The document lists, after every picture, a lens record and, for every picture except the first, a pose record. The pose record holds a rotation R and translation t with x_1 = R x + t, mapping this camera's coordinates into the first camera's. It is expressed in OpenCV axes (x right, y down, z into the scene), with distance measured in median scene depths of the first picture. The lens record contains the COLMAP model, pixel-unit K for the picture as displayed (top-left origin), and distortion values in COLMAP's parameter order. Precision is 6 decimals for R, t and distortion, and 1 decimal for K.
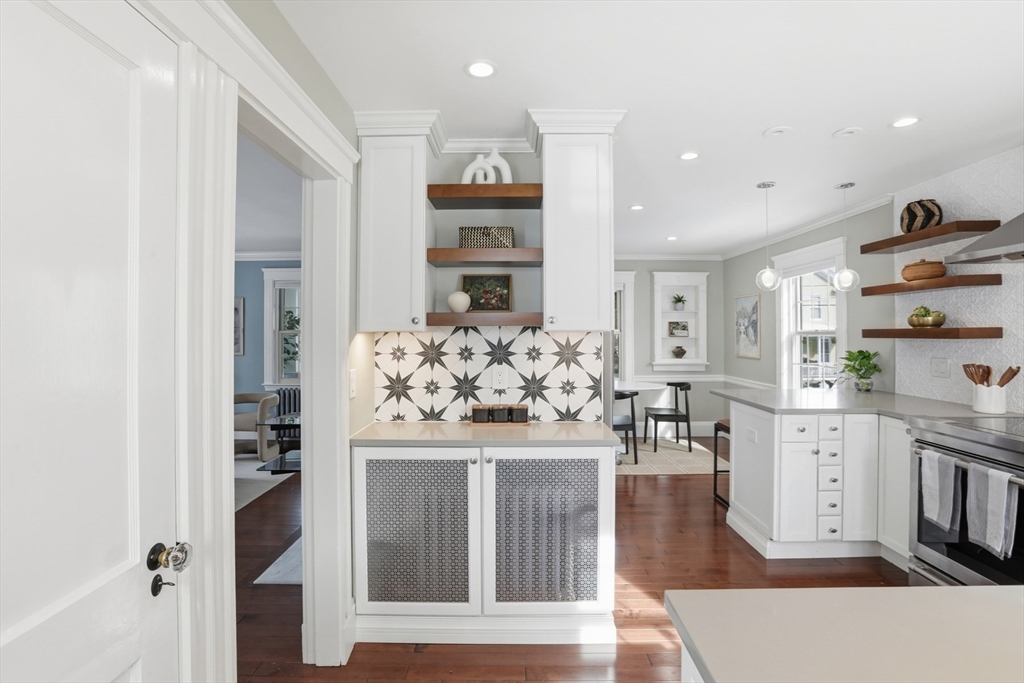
lens RADIAL K [[485.5, 0, 512.9], [0, 485.5, 332.0], [0, 0, 1]] dist [-0.020409, 0.008665]
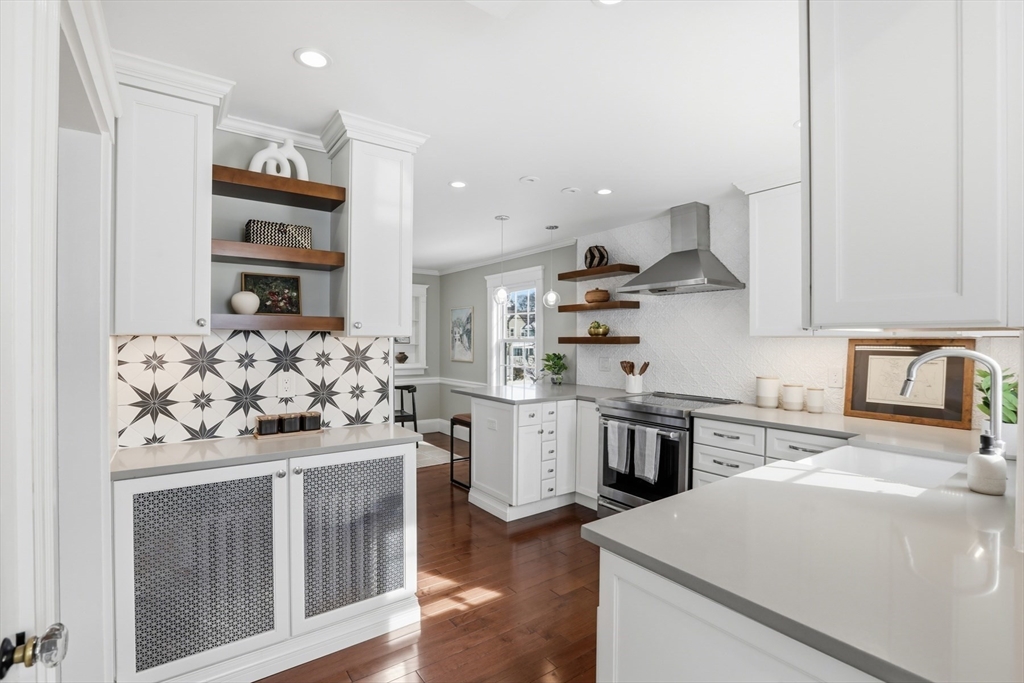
lens RADIAL K [[485.5, 0, 492.8], [0, 485.5, 345.1], [0, 0, 1]] dist [-0.020409, 0.008665]
pose [[0.818017, -0.001088, 0.575193, -0.240635], [-0.005680, 0.999934, 0.009969, 0.004801], [-0.575166, -0.011422, 0.817957, 0.009100]]
